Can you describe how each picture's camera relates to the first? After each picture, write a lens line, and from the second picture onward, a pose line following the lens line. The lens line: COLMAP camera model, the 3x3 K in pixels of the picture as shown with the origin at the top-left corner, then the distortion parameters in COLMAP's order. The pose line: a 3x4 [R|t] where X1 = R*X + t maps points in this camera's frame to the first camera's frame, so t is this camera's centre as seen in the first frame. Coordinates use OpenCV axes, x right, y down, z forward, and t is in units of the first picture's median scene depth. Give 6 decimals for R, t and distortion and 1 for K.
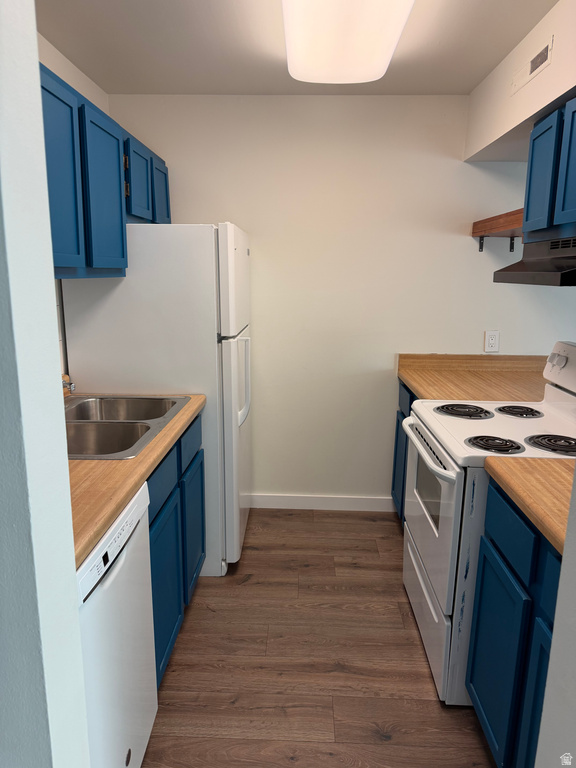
lens RADIAL K [[542.8, 0, 285.3], [0, 542.8, 384.1], [0, 0, 1]] dist [0.074266, -0.096360]
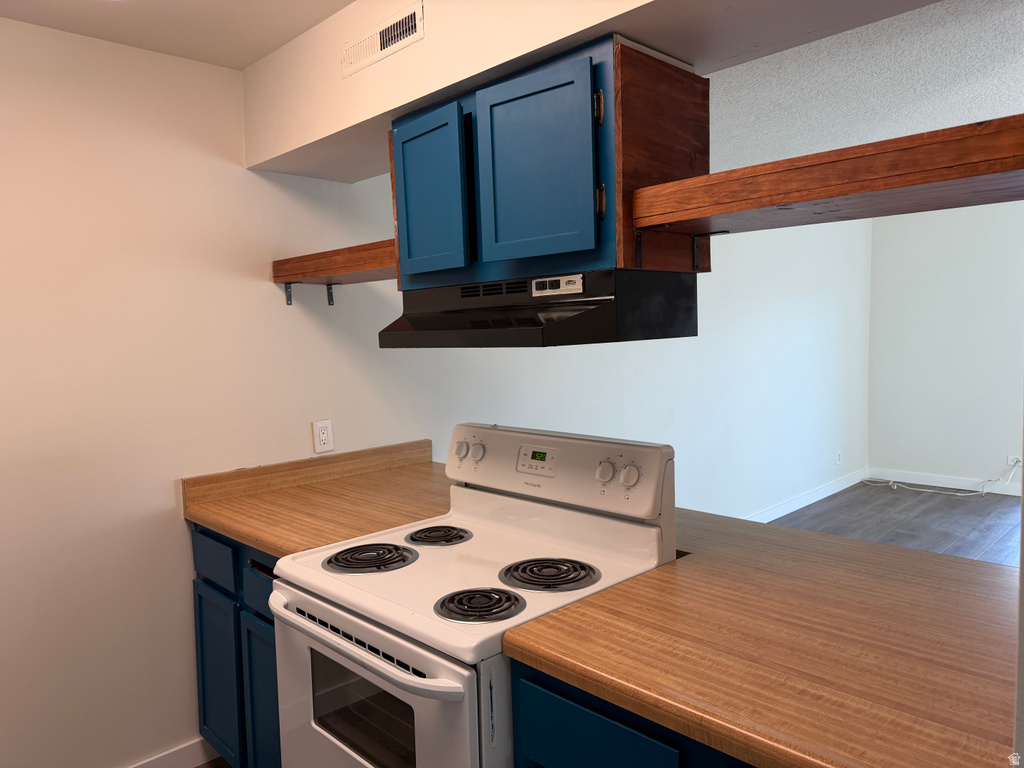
lens RADIAL K [[723.7, 0, 538.6], [0, 723.7, 384.2], [0, 0, 1]] dist [0.074266, -0.096360]
pose [[0.688487, -0.085596, 0.720180, -0.109181], [0.184059, 0.981122, -0.059349, -0.055810], [-0.701504, 0.173417, 0.691244, 0.274183]]
